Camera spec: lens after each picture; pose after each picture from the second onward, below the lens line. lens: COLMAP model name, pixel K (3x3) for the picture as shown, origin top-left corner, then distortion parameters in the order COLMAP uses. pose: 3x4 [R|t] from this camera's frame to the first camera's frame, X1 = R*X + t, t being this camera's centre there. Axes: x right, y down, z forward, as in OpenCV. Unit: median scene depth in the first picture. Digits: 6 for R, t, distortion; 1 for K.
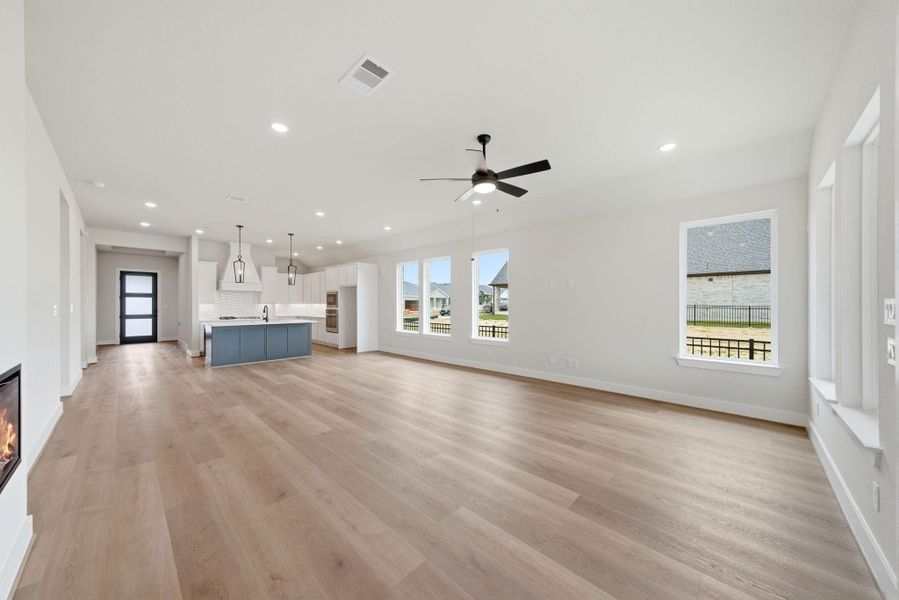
lens RADIAL K [[308.2, 0, 447.3], [0, 308.2, 305.9], [0, 0, 1]] dist [0.000687, 0.000101]
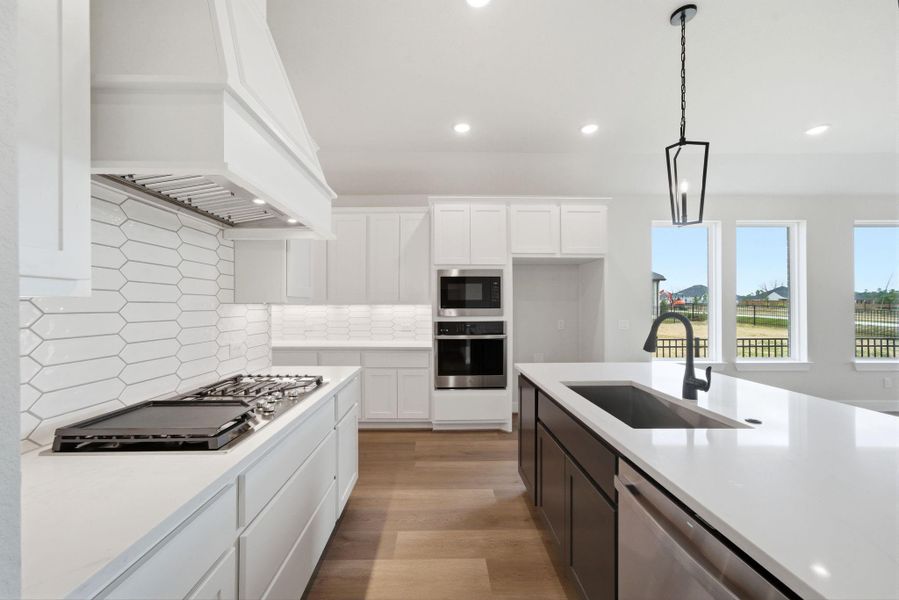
lens RADIAL K [[346.4, 0, 446.3], [0, 346.4, 308.2], [0, 0, 1]] dist [0.006914, 0.001160]
pose [[0.703991, -0.004270, 0.710196, -0.773153], [0.004497, 0.999989, 0.001555, -0.004563], [-0.710195, 0.002099, 0.704002, 0.868564]]
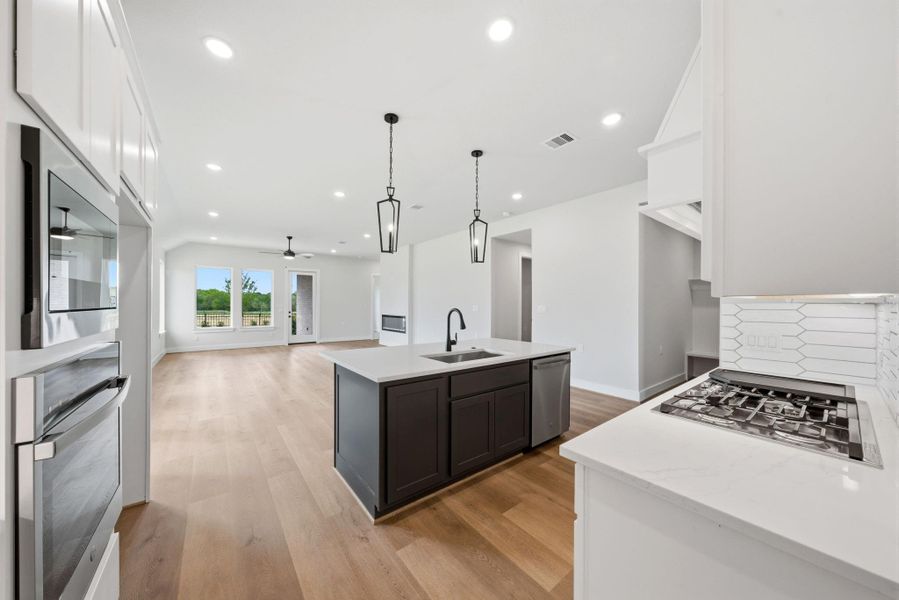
lens RADIAL K [[308.2, 0, 444.8], [0, 308.2, 304.7], [0, 0, 1]] dist [0.000687, 0.000101]
pose [[-0.988347, -0.002666, 0.152197, -0.581851], [-0.001856, 0.999983, 0.005464, -0.007435], [-0.152209, 0.005118, -0.988335, 1.265677]]
